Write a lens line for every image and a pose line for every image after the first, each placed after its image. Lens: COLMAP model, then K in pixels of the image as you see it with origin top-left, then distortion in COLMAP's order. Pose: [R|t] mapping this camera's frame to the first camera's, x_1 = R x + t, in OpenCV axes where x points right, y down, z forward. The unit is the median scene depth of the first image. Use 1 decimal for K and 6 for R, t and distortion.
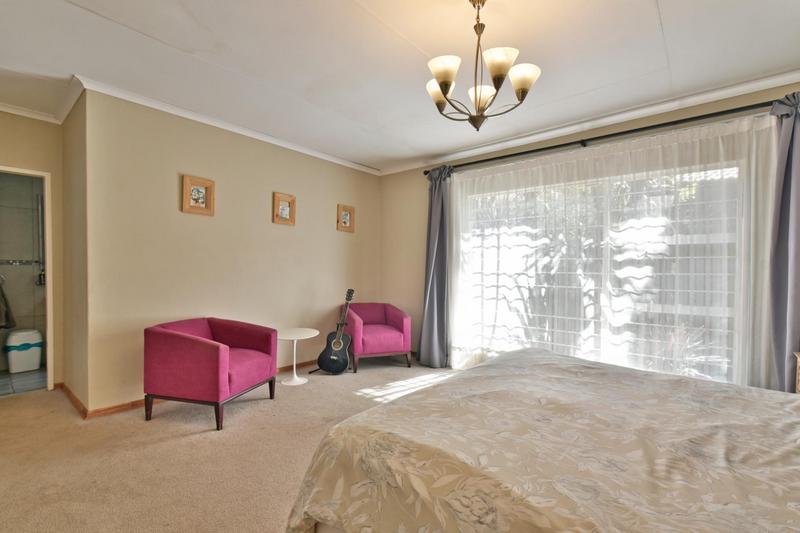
lens RADIAL K [[366.8, 0, 400.6], [0, 366.8, 276.3], [0, 0, 1]] dist [0.003801, -0.000261]
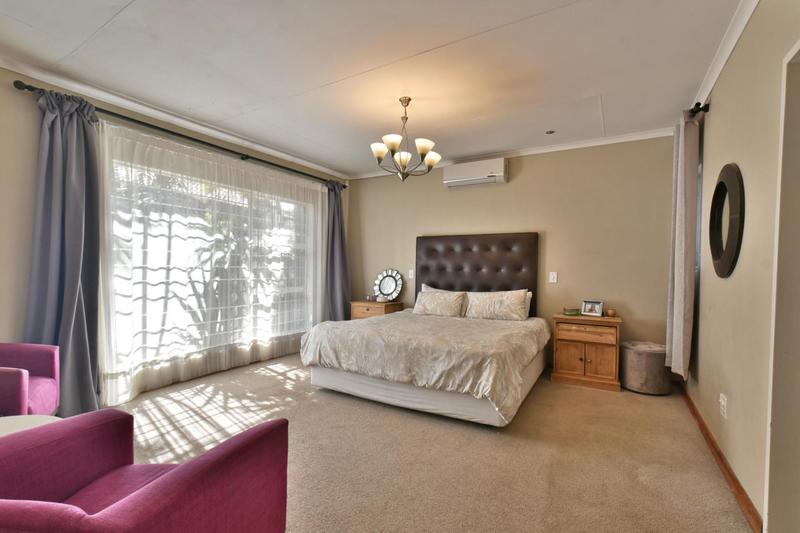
lens RADIAL K [[366.8, 0, 400.6], [0, 366.8, 276.3], [0, 0, 1]] dist [0.003801, -0.000261]
pose [[-0.165095, -0.031514, 0.985774, -0.715825], [0.006365, 0.999435, 0.033017, -0.013838], [-0.986257, 0.011726, -0.164801, 0.657961]]
